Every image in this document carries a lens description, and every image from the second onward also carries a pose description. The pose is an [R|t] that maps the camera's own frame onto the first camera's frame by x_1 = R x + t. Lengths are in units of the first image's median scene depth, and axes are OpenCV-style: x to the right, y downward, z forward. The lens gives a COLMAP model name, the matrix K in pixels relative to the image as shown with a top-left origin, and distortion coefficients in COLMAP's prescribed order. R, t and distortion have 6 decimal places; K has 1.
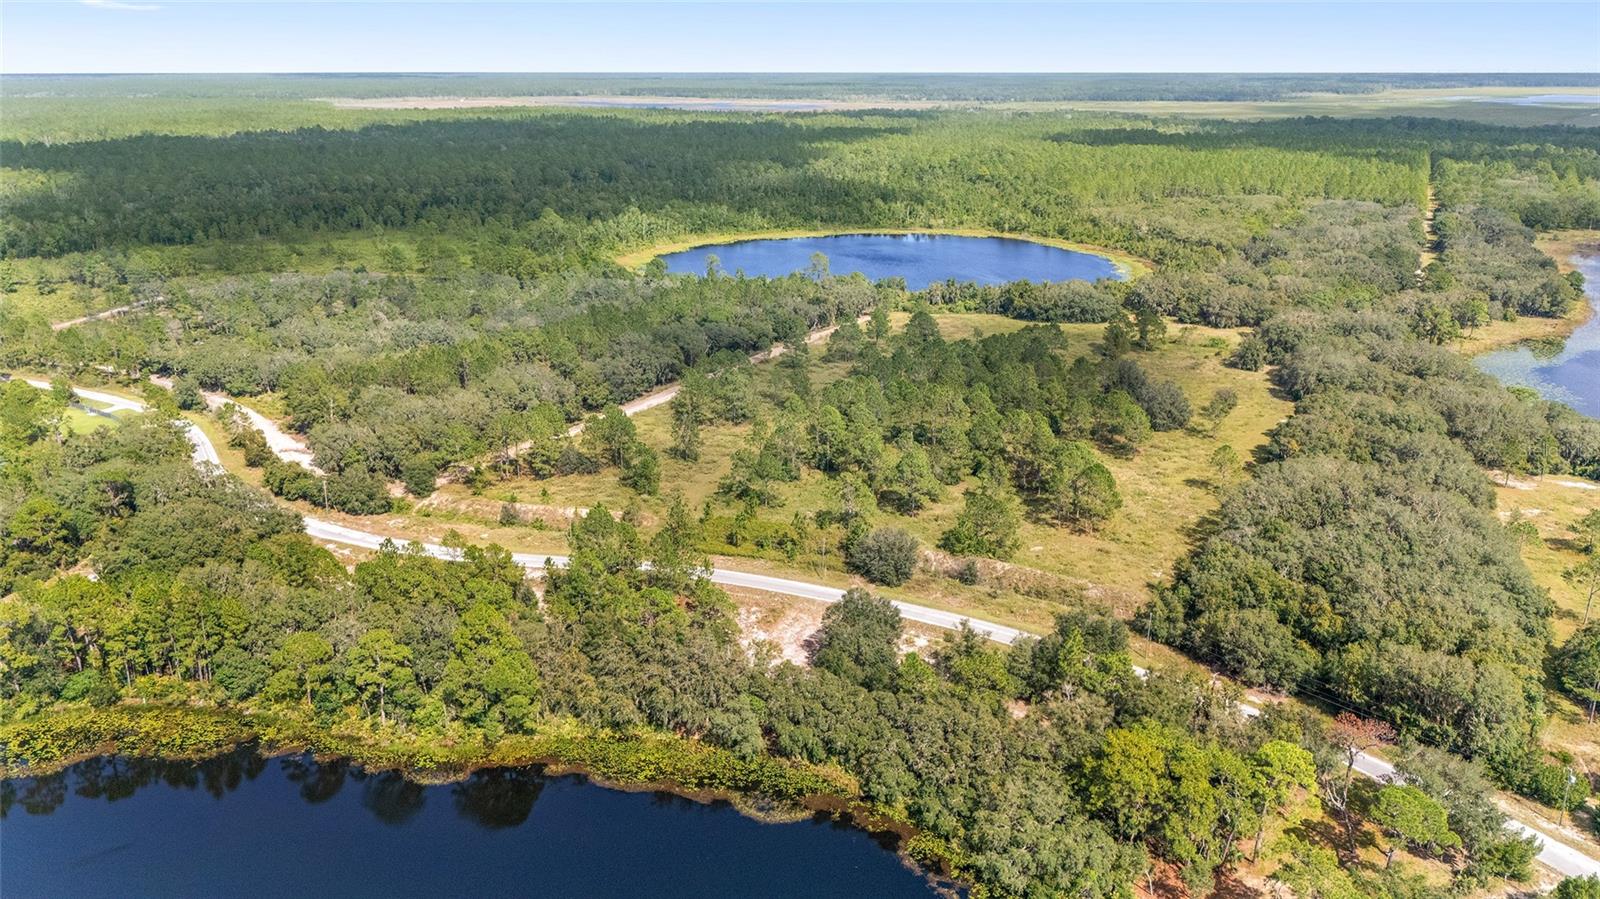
lens RADIAL K [[1212.4, 0, 795.6], [0, 1212.4, 447.4], [0, 0, 1]] dist [0.117135, -0.001574]
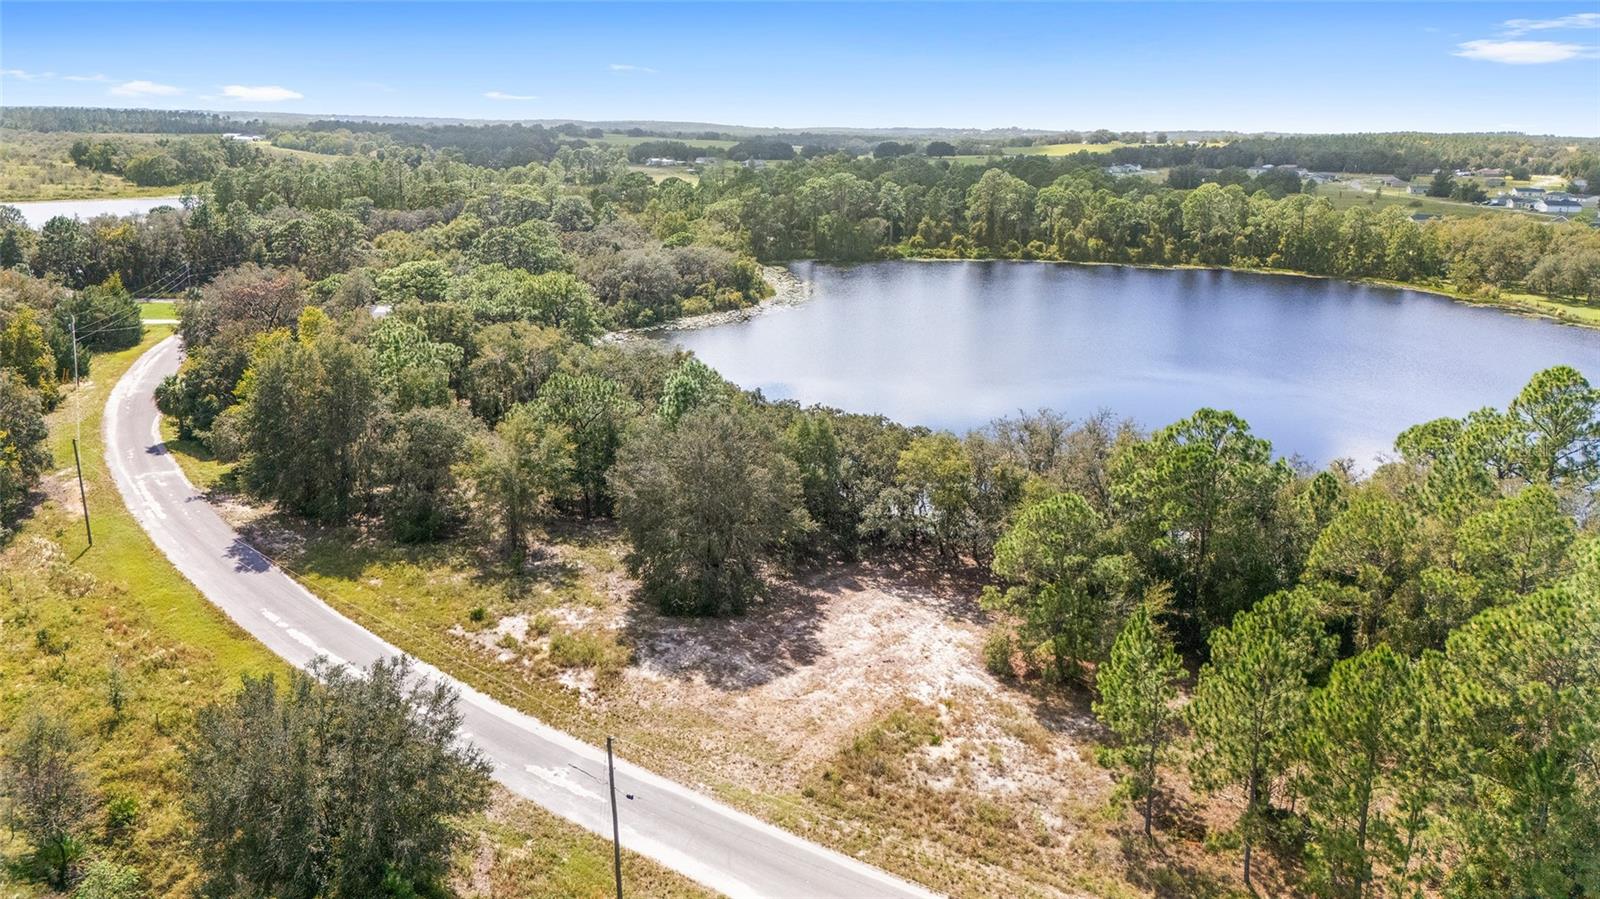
lens RADIAL K [[1173.0, 0, 801.9], [0, 1173.0, 444.6], [0, 0, 1]] dist [0.074745, -0.076132]
pose [[-0.984549, -0.060416, 0.164358, -0.039810], [0.037068, 0.845420, 0.532815, -0.075599], [-0.171142, 0.530674, -0.830117, 1.132083]]
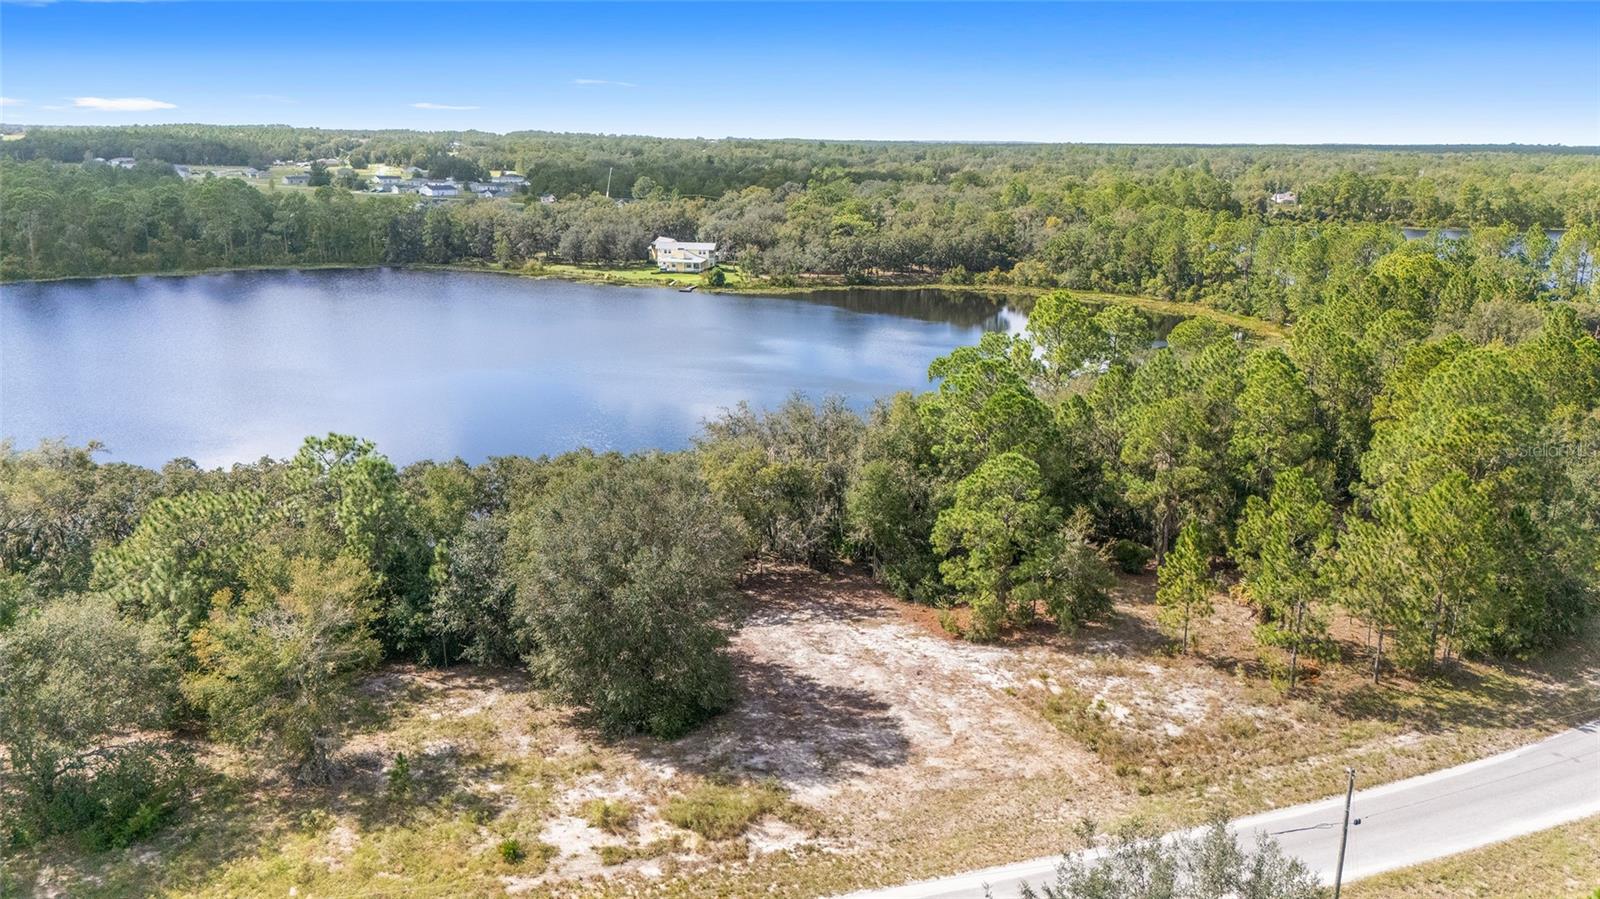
lens RADIAL K [[1173.0, 0, 803.0], [0, 1173.0, 459.2], [0, 0, 1]] dist [0.074745, -0.076132]
pose [[-0.711046, 0.180021, -0.679710, 0.202731], [-0.218593, 0.862179, 0.457018, -0.033639], [0.668305, 0.473540, -0.573697, 1.021621]]
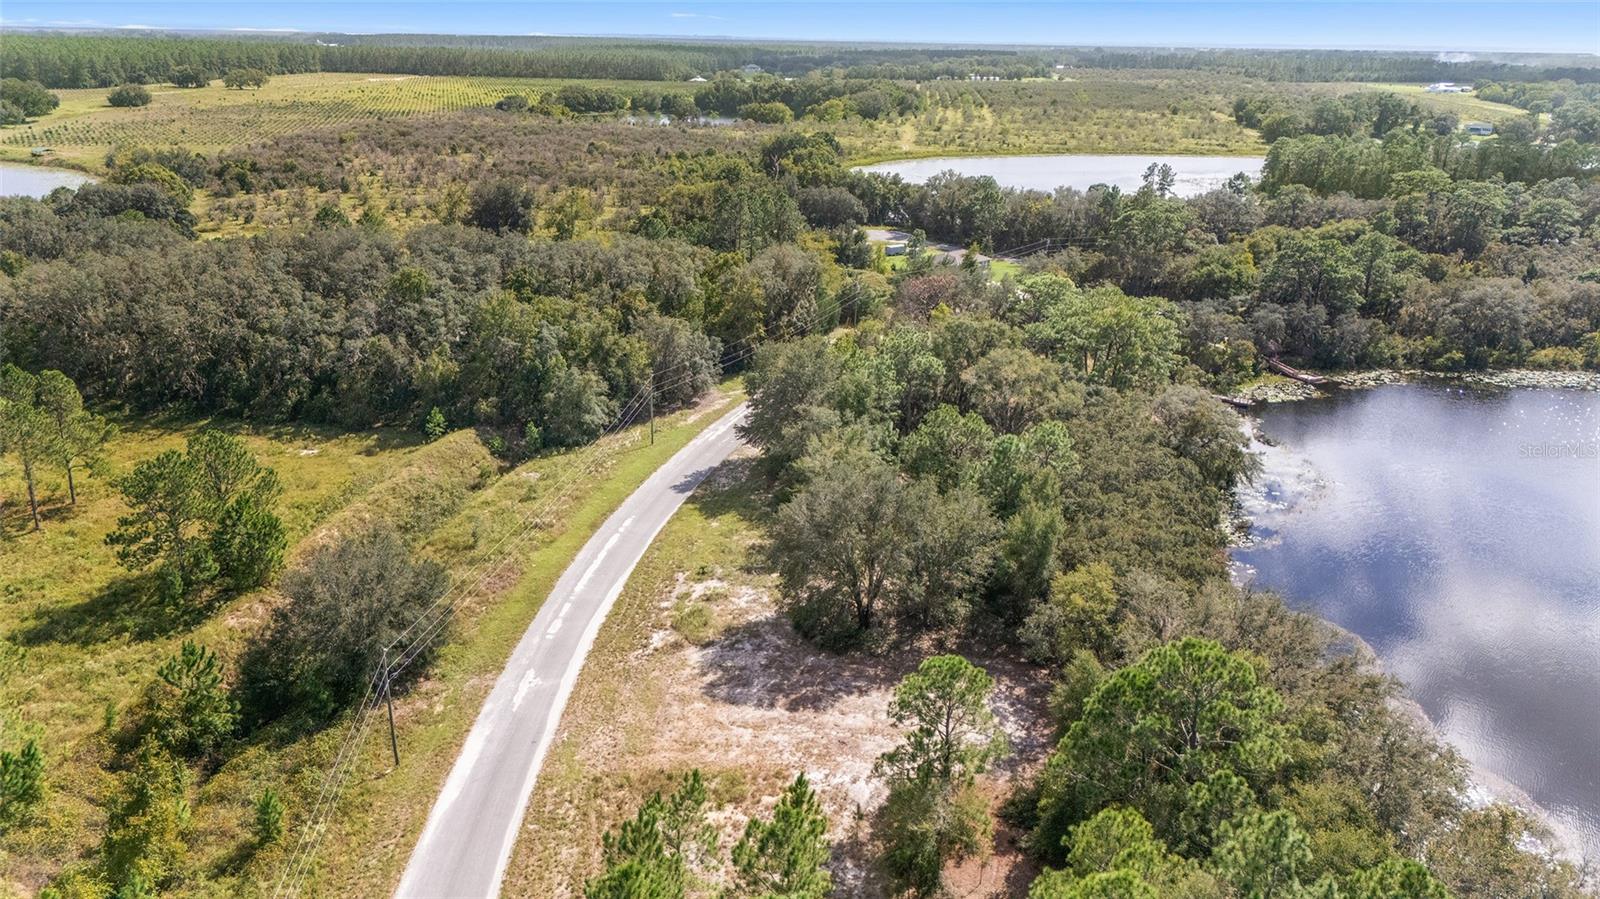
lens RADIAL K [[1173.0, 0, 802.5], [0, 1173.0, 454.8], [0, 0, 1]] dist [0.074745, -0.076132]
pose [[-0.414106, -0.309674, 0.855931, -0.273310], [0.257191, 0.862221, 0.436380, -0.076787], [-0.873138, 0.400845, -0.277405, 0.965038]]
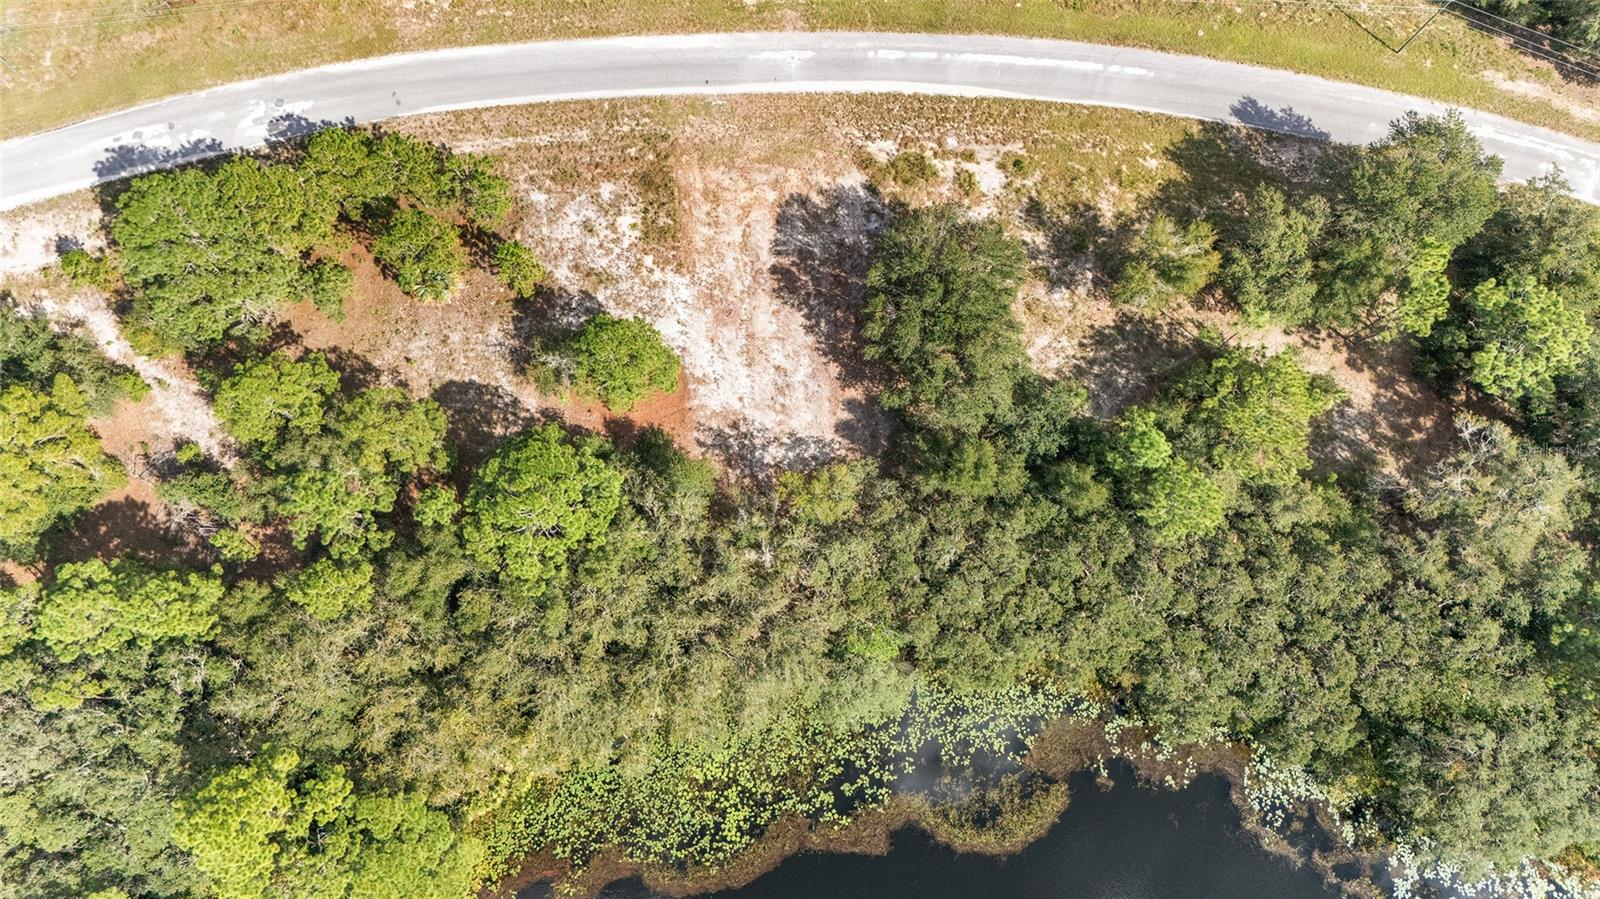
lens RADIAL K [[1173.0, 0, 785.6], [0, 1173.0, 455.1], [0, 0, 1]] dist [0.074745, -0.076132]
pose [[0.884130, -0.453129, 0.113965, -0.066628], [0.117321, 0.451392, 0.884580, -0.197047], [-0.452271, -0.768713, 0.452250, 0.658495]]
